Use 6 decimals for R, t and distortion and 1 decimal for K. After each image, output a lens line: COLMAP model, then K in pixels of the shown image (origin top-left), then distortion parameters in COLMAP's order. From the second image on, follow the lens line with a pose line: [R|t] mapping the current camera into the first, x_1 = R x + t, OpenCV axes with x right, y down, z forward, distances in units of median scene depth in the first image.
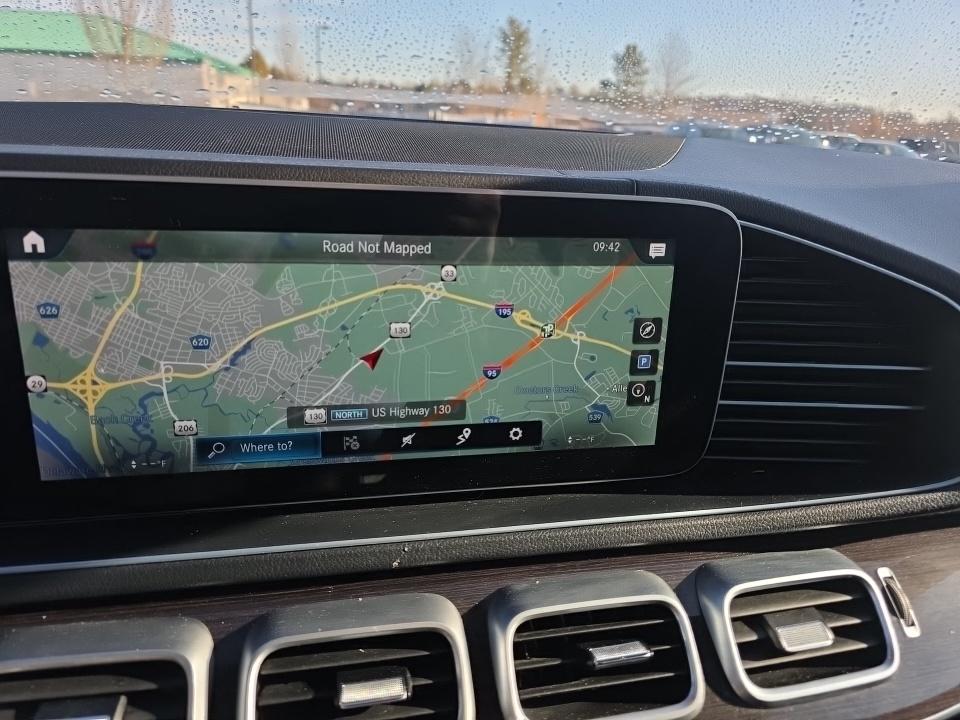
lens RADIAL K [[627.1, 0, 477.1], [0, 627.1, 359.7], [0, 0, 1]] dist [-0.003466, -0.008283]
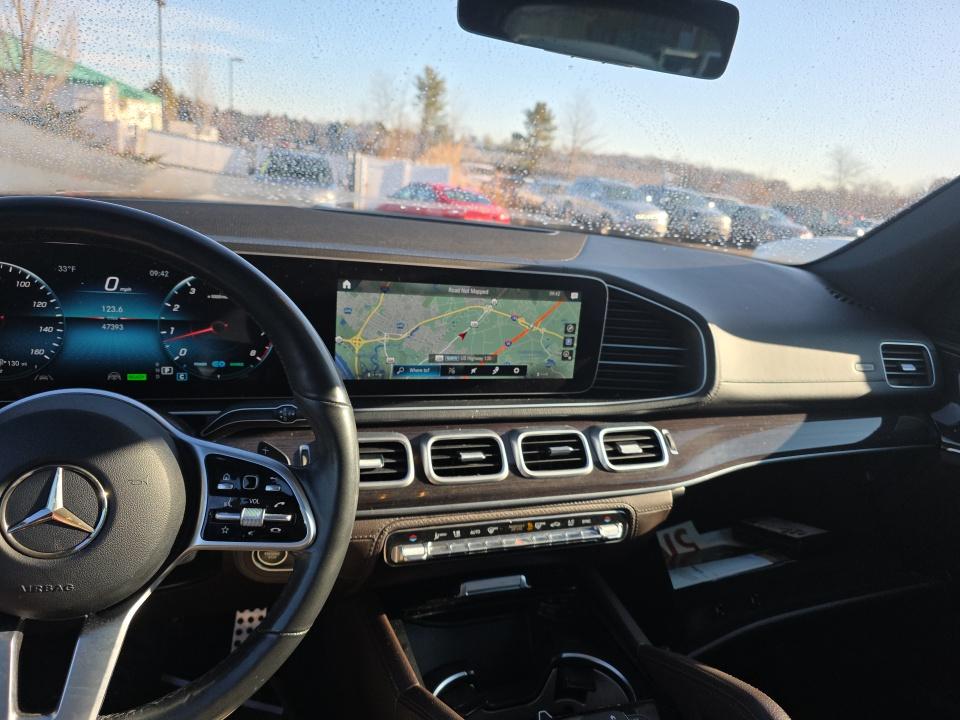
lens RADIAL K [[627.1, 0, 482.2], [0, 627.1, 366.3], [0, 0, 1]] dist [-0.003466, -0.008283]
pose [[0.988695, 0.017513, 0.148918, -0.443009], [-0.009510, 0.998480, -0.054284, 0.244661], [-0.149642, 0.052254, 0.987358, -1.396800]]
